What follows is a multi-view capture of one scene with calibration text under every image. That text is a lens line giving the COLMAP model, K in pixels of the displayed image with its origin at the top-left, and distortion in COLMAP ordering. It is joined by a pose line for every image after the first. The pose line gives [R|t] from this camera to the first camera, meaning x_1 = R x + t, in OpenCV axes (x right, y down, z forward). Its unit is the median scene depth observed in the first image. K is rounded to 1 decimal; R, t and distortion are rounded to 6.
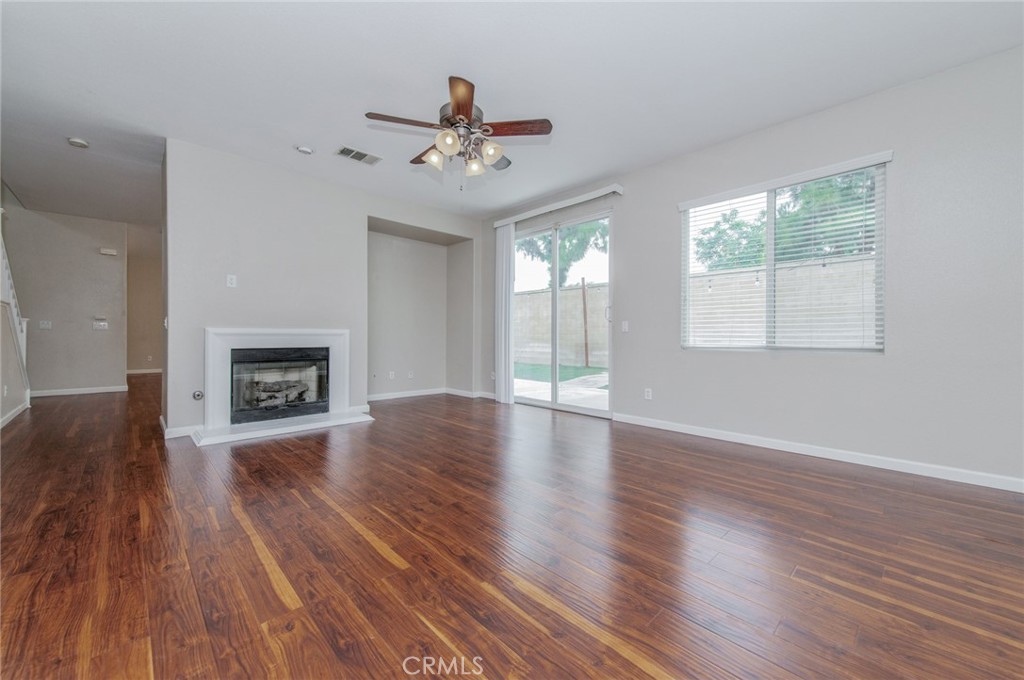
lens RADIAL K [[401.2, 0, 509.6], [0, 401.2, 335.1], [0, 0, 1]] dist [0.011715, -0.002690]
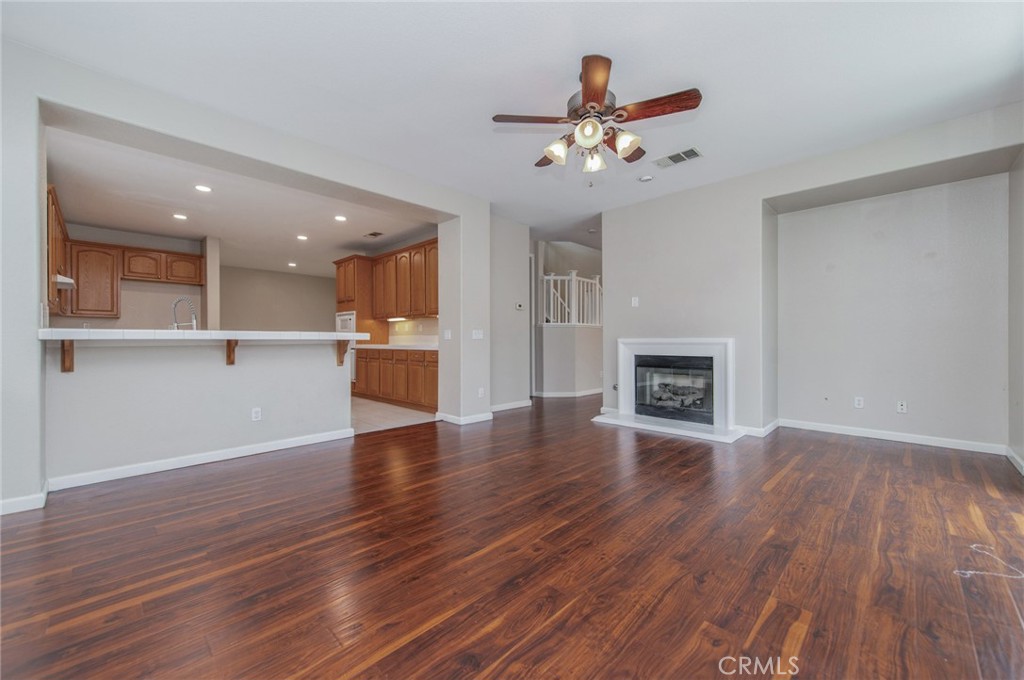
lens RADIAL K [[401.2, 0, 515.7], [0, 401.2, 339.6], [0, 0, 1]] dist [0.011715, -0.002690]
pose [[0.035665, -0.008407, -0.999328, 0.790758], [0.001610, 0.999964, -0.008355, -0.005055], [0.999362, -0.001311, 0.035677, 0.806827]]
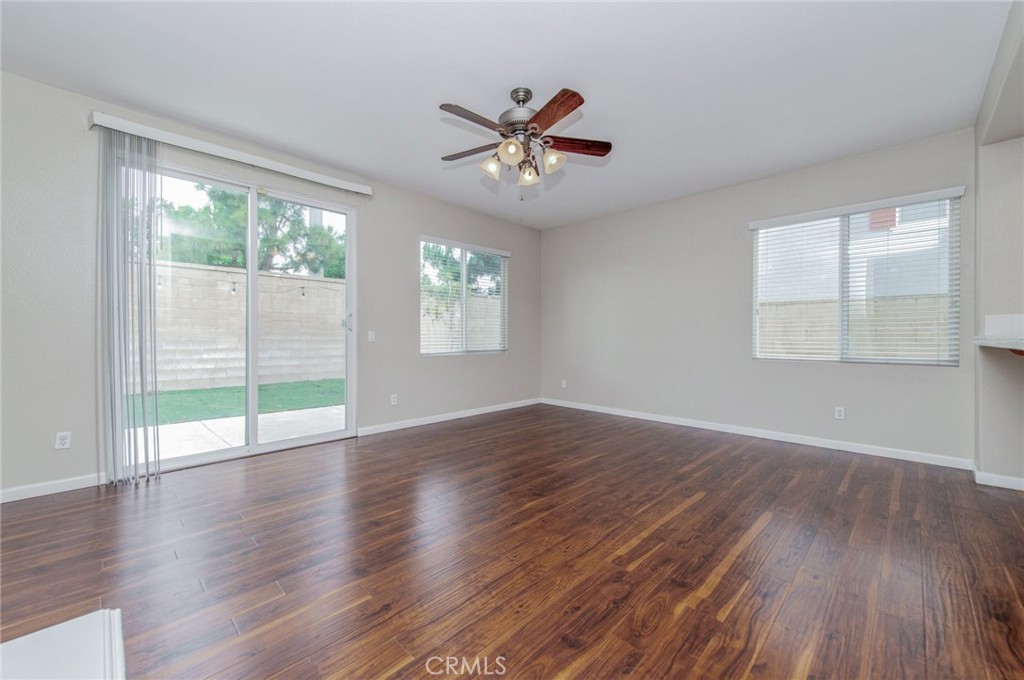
lens RADIAL K [[401.2, 0, 518.9], [0, 401.2, 337.3], [0, 0, 1]] dist [0.011715, -0.002690]
pose [[-0.043437, -0.004023, 0.999048, -1.084096], [-0.003054, 0.999988, 0.003894, -0.036018], [-0.999052, -0.002882, -0.043448, 1.058826]]
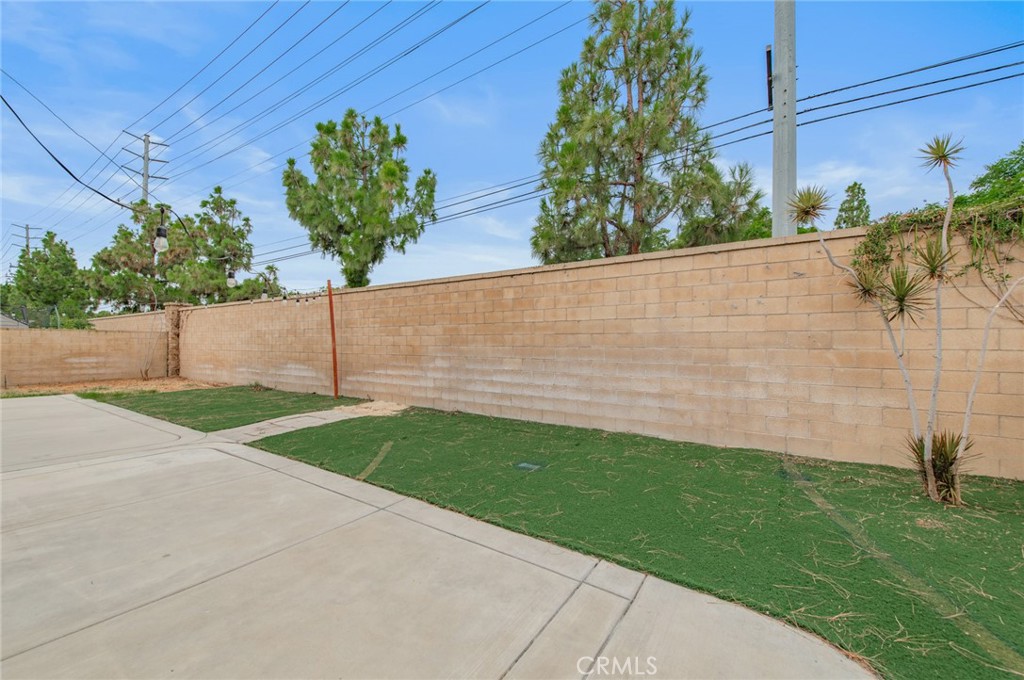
lens RADIAL K [[401.2, 0, 506.0], [0, 401.2, 342.9], [0, 0, 1]] dist [0.011715, -0.002690]
pose [[0.978802, 0.008634, 0.204629, 1.428150], [-0.006701, 0.999926, -0.010141, -0.074554], [-0.204701, 0.008555, 0.978787, 0.755850]]
